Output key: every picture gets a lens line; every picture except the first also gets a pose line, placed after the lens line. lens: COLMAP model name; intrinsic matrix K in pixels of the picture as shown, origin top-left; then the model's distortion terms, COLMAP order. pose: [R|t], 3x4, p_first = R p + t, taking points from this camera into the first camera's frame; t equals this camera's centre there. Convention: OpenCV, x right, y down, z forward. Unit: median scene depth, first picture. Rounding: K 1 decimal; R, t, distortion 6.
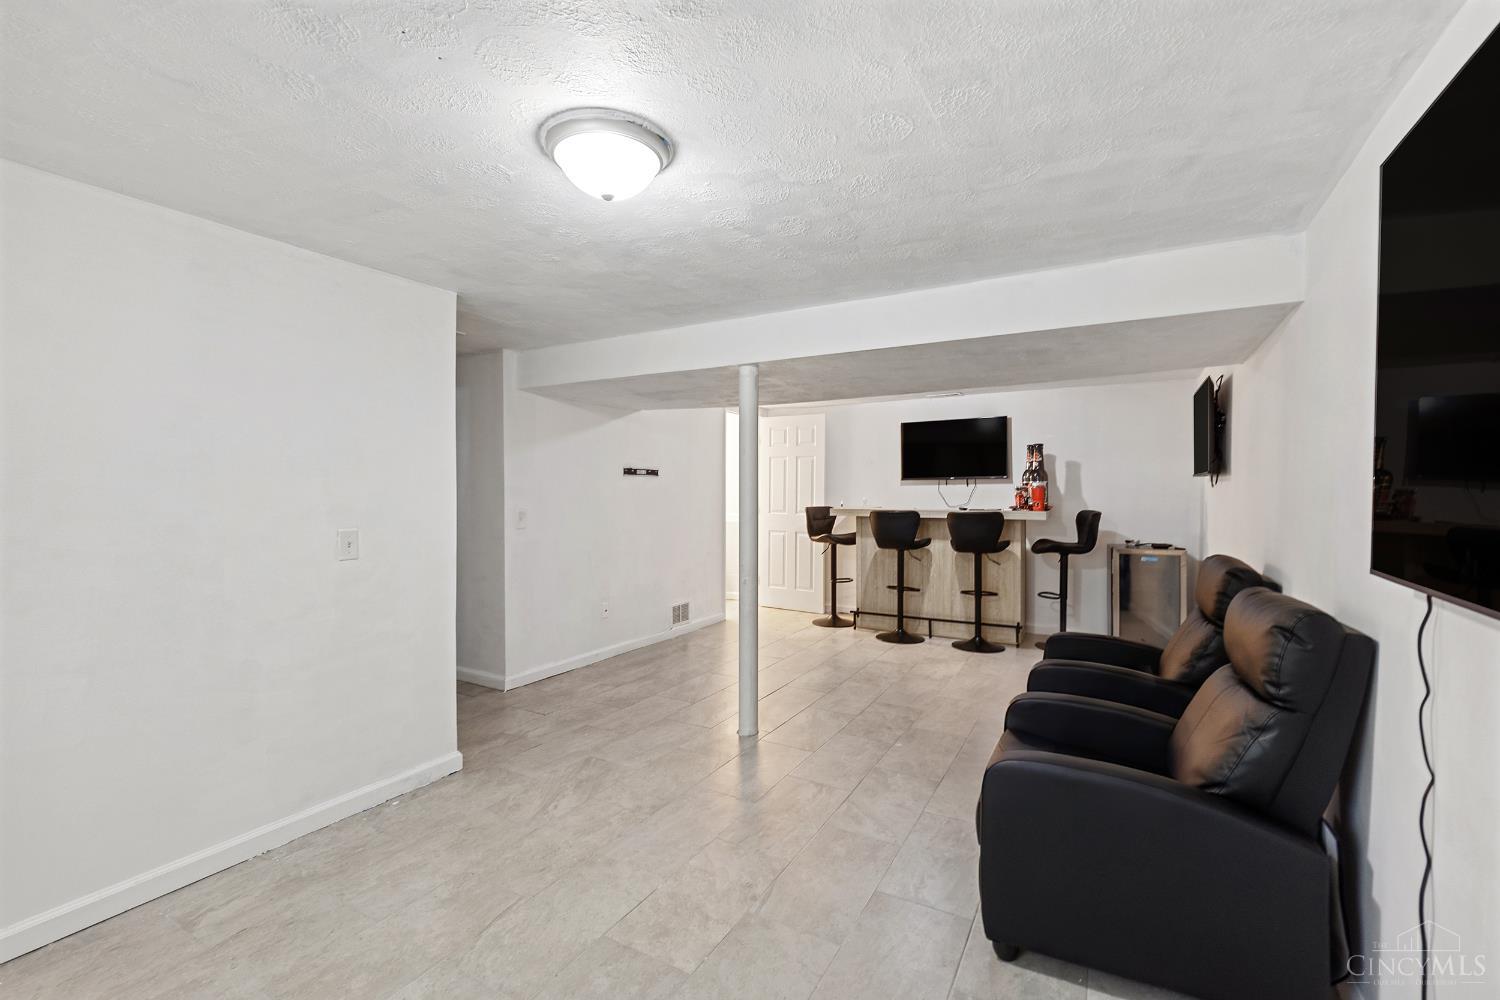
lens RADIAL K [[650.0, 0, 740.5], [0, 650.0, 492.9], [0, 0, 1]] dist [-0.017544, -0.000565]
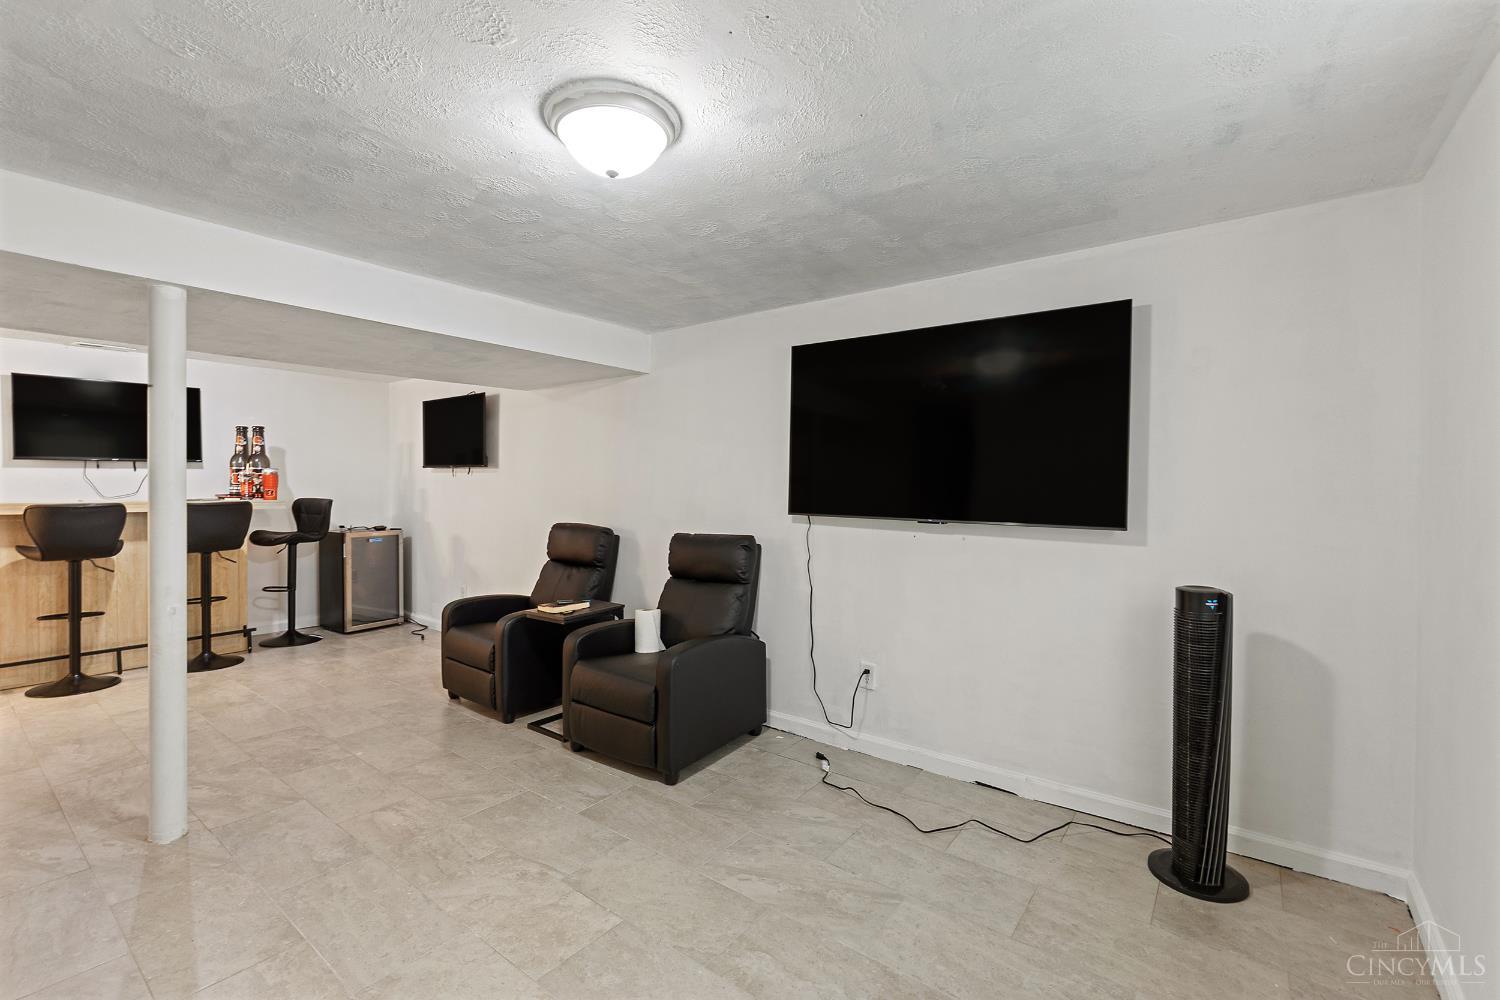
lens RADIAL K [[650.0, 0, 741.9], [0, 650.0, 491.9], [0, 0, 1]] dist [-0.017544, -0.000565]
pose [[0.123072, -0.011552, 0.992331, -0.396312], [-0.004985, 0.999912, 0.012259, 0.002579], [-0.992385, -0.006456, 0.123004, 0.235133]]
